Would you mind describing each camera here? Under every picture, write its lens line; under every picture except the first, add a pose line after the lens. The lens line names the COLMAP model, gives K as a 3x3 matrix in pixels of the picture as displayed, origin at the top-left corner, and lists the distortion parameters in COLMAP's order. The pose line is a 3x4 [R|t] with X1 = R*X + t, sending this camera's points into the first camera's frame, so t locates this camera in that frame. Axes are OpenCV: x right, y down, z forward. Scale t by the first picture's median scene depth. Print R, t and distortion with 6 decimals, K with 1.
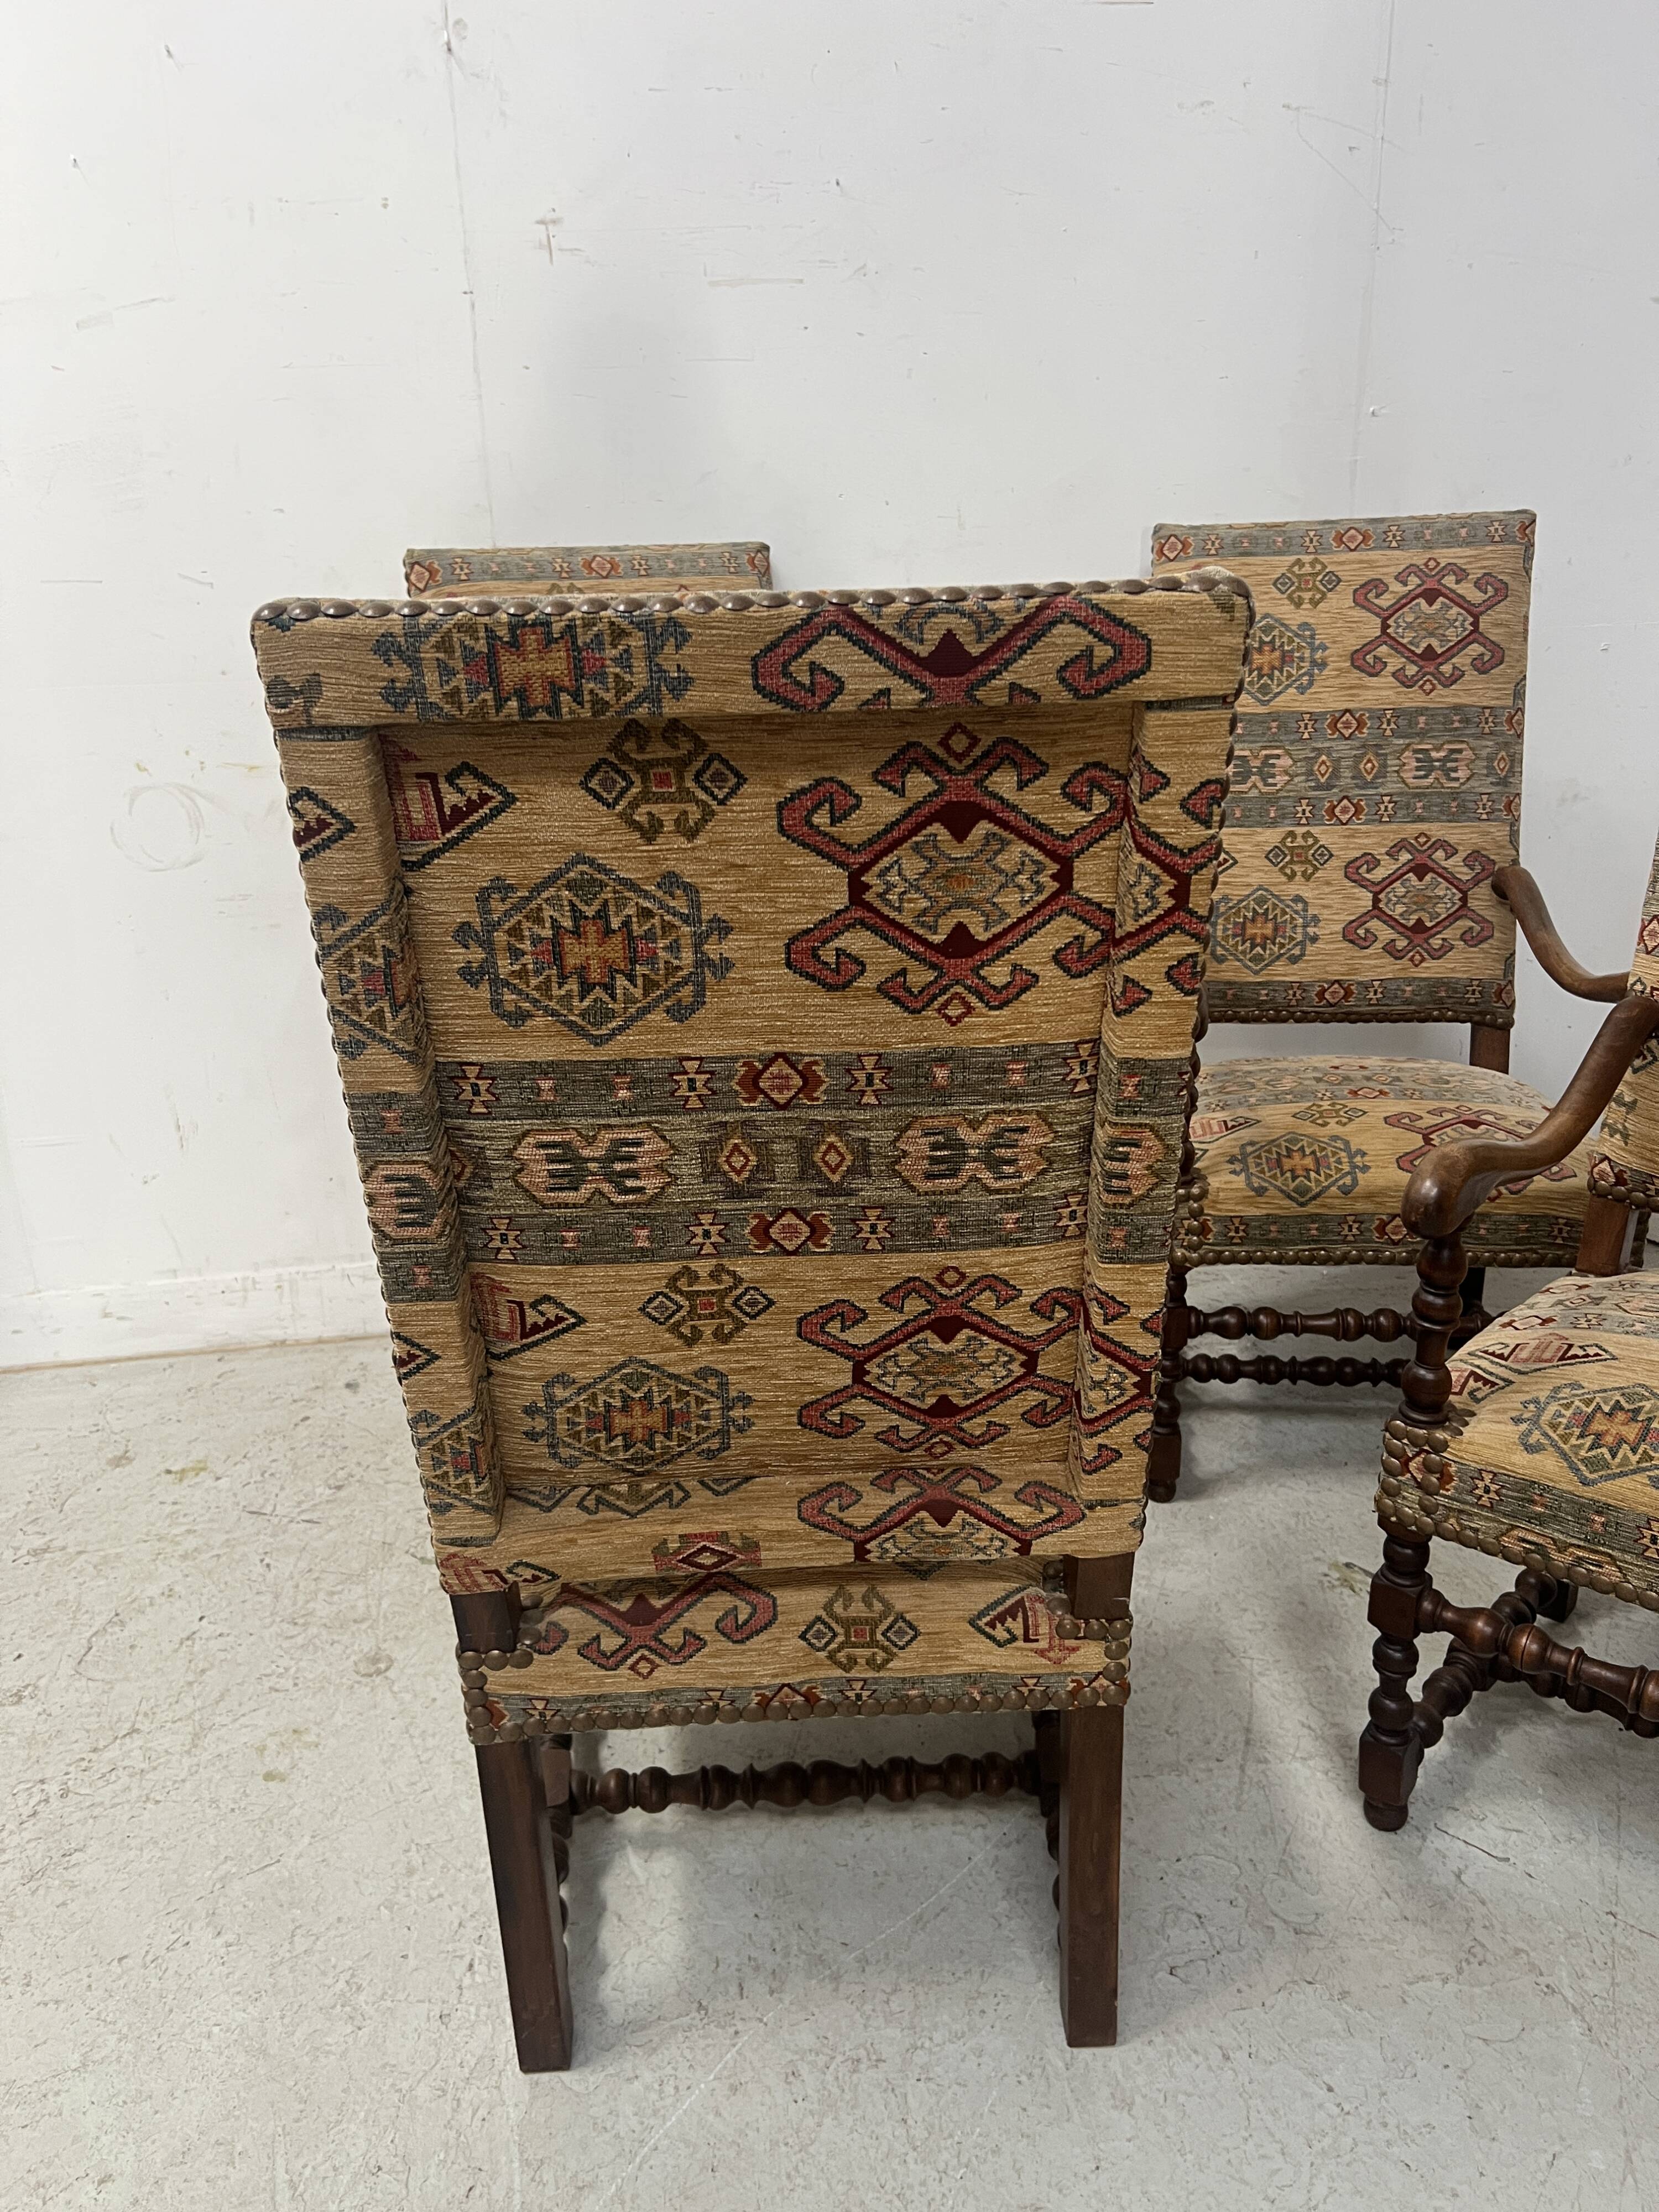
lens RADIAL K [[1687.5, 0, 821.0], [0, 1687.5, 1117.0], [0, 0, 1]] dist [0.038516, -0.038898]
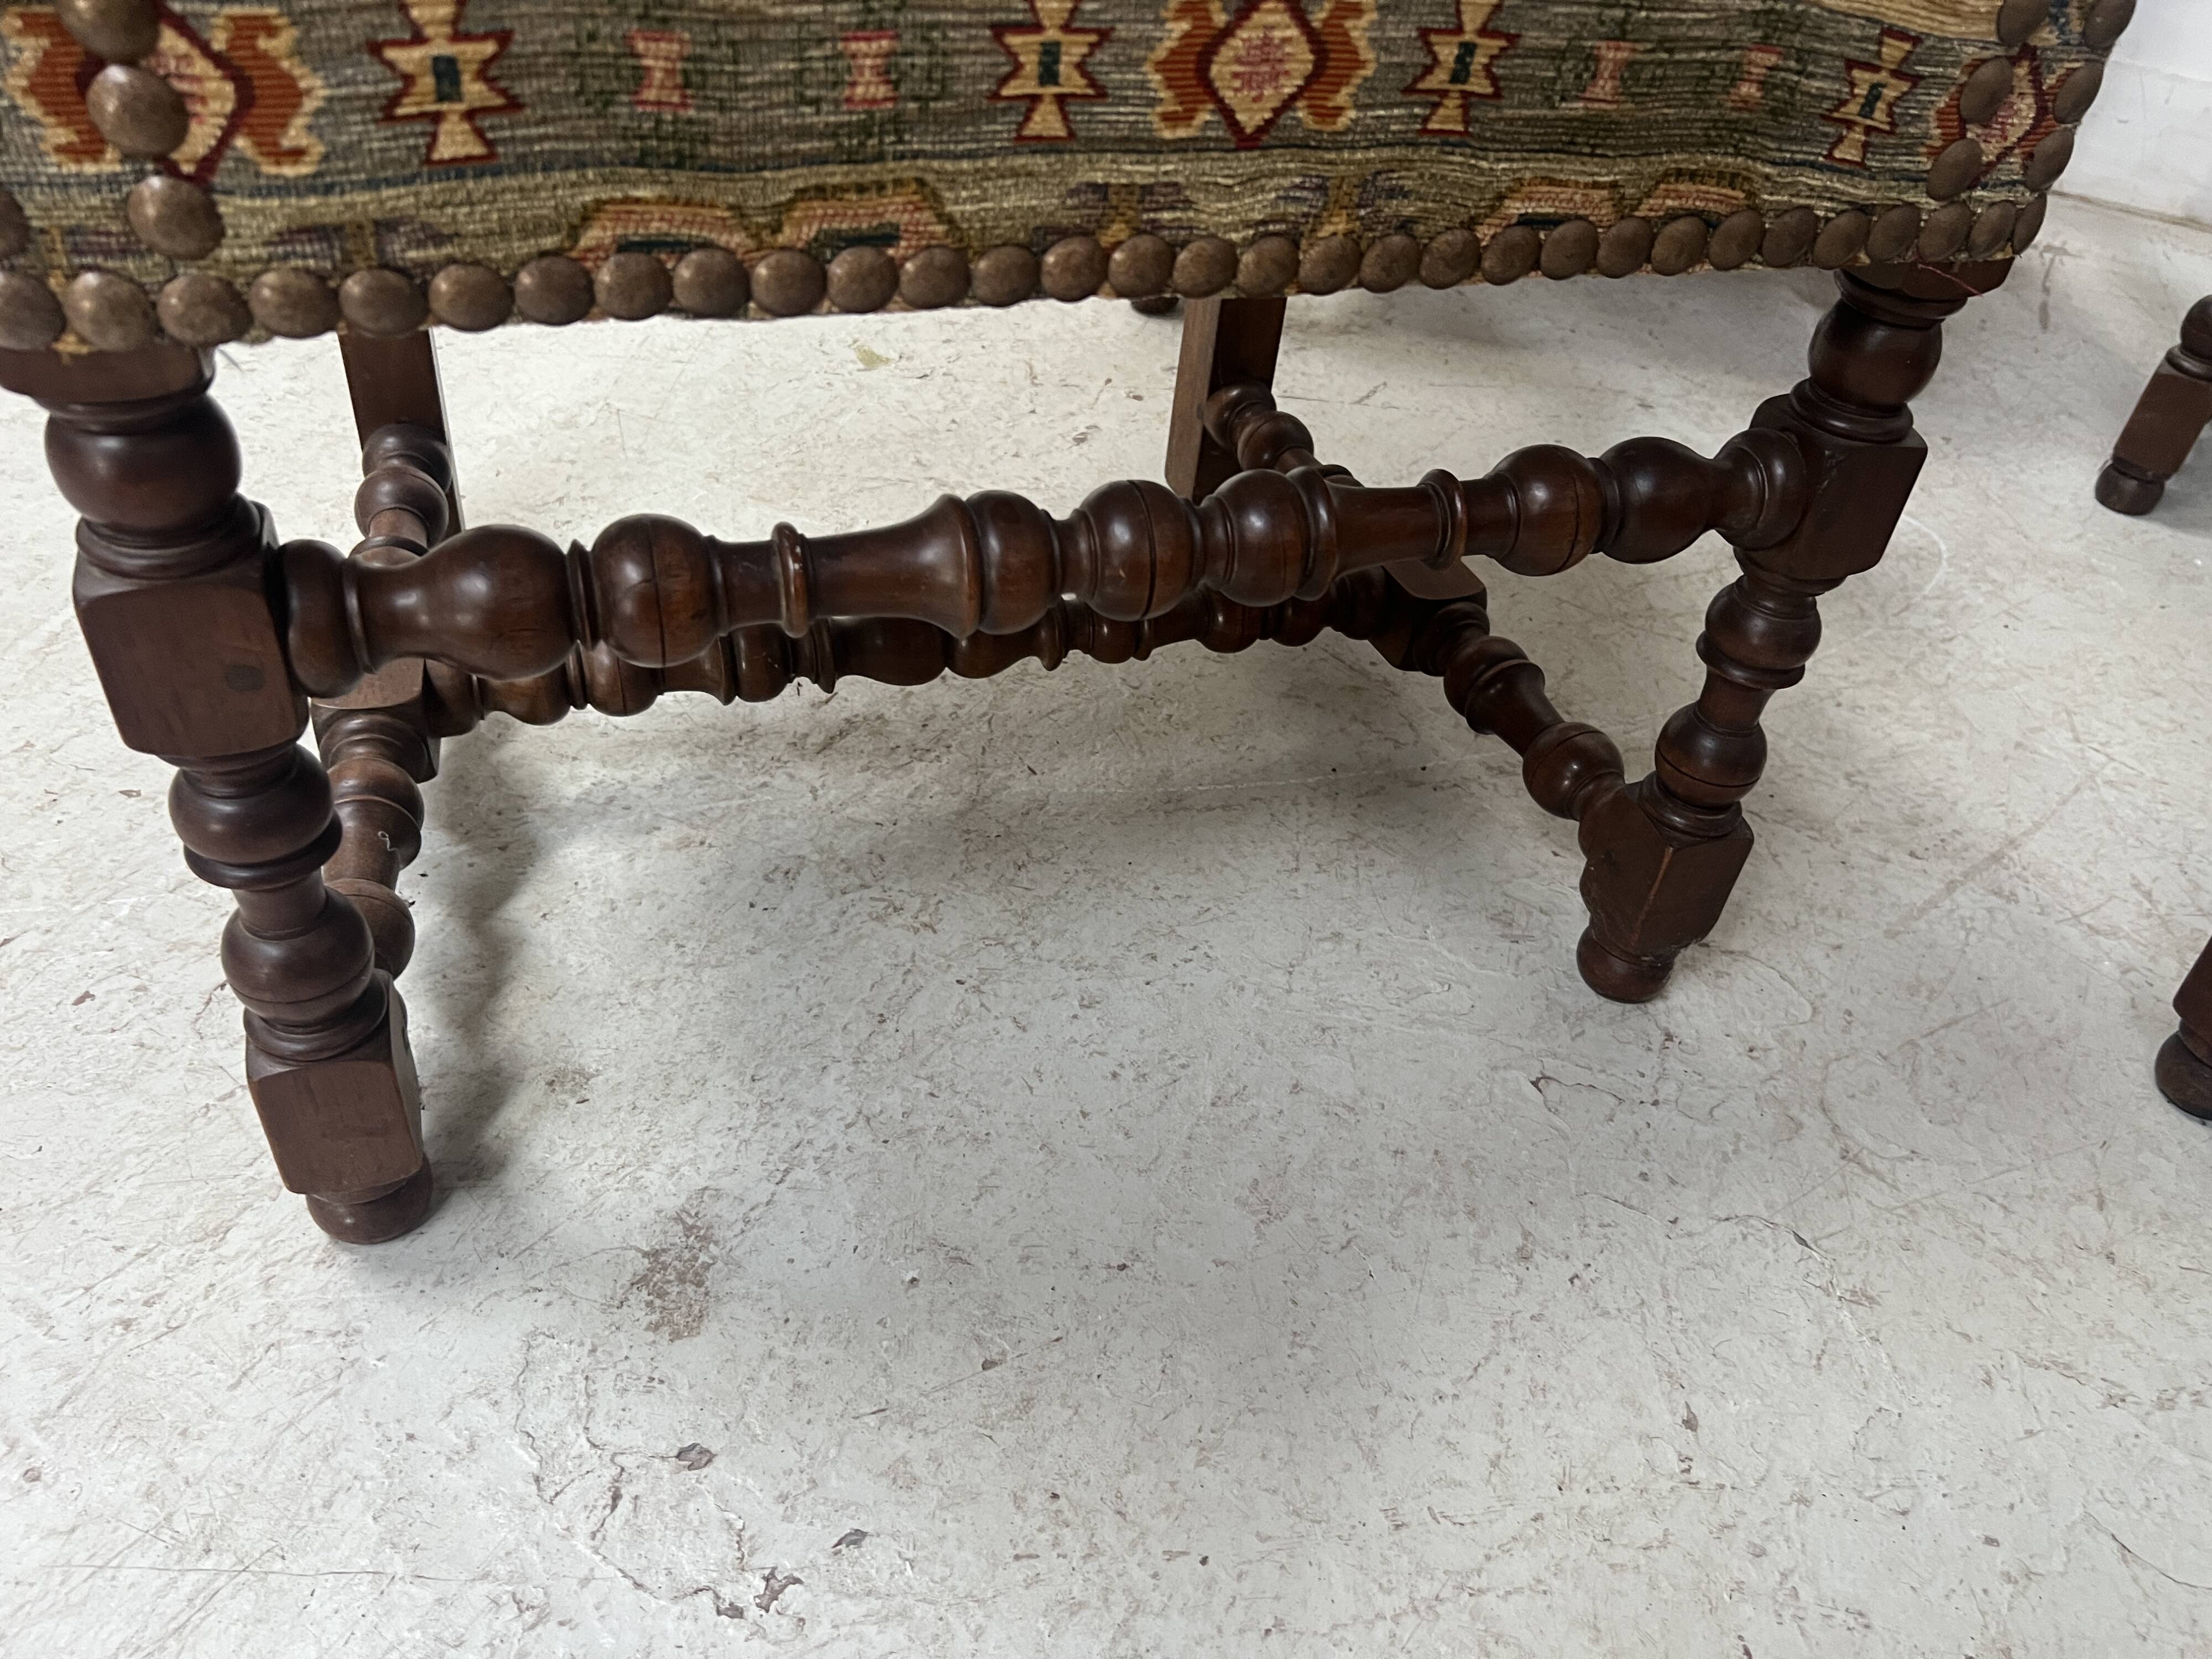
lens RADIAL K [[1705.6, 0, 1133.6], [0, 1705.6, 831.9], [0, 0, 1]] dist [0.063889, -0.081715]
pose [[0.839396, 0.432013, -0.329816, 0.156196], [-0.296964, 0.872766, 0.387417, 0.187140], [0.455221, -0.227253, 0.860889, 0.355981]]
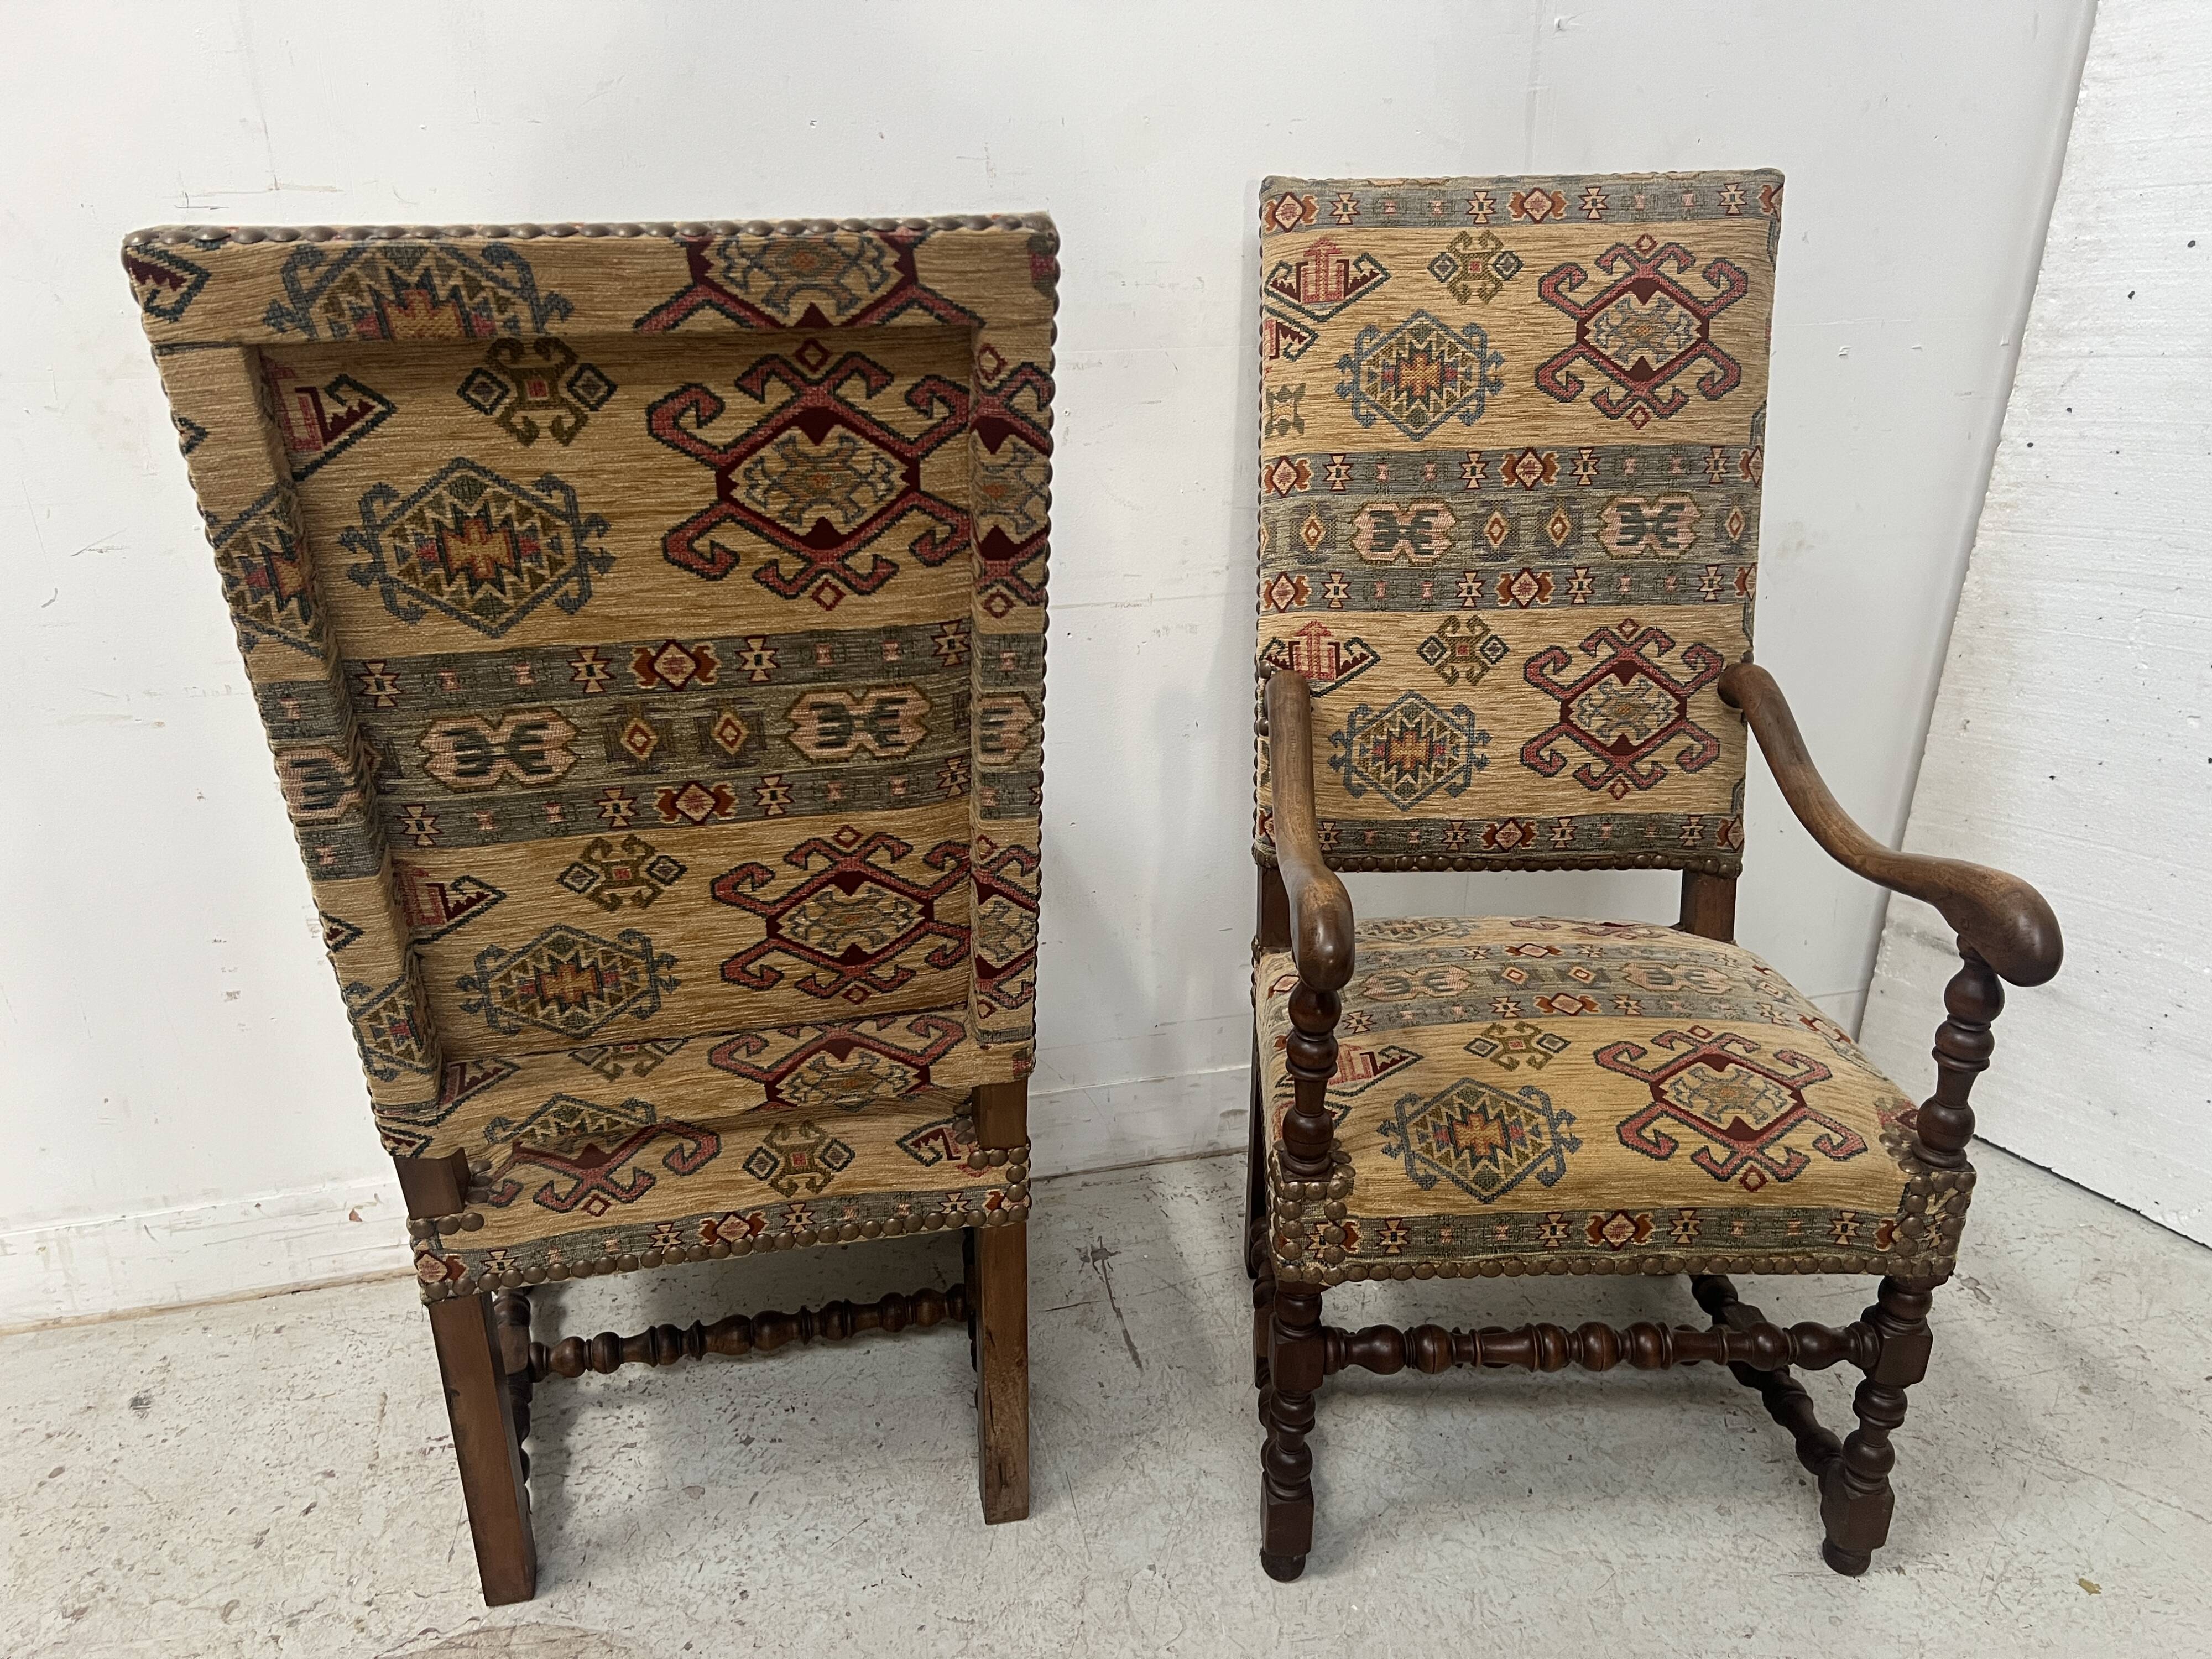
lens RADIAL K [[1697.3, 0, 1104.7], [0, 1697.3, 844.0], [0, 0, 1]] dist [0.075802, -0.119666]
pose [[0.994003, -0.019138, 0.107662, 0.051135], [0.012926, 0.998227, 0.058101, -0.118722], [-0.108583, -0.056361, 0.992488, 0.295609]]
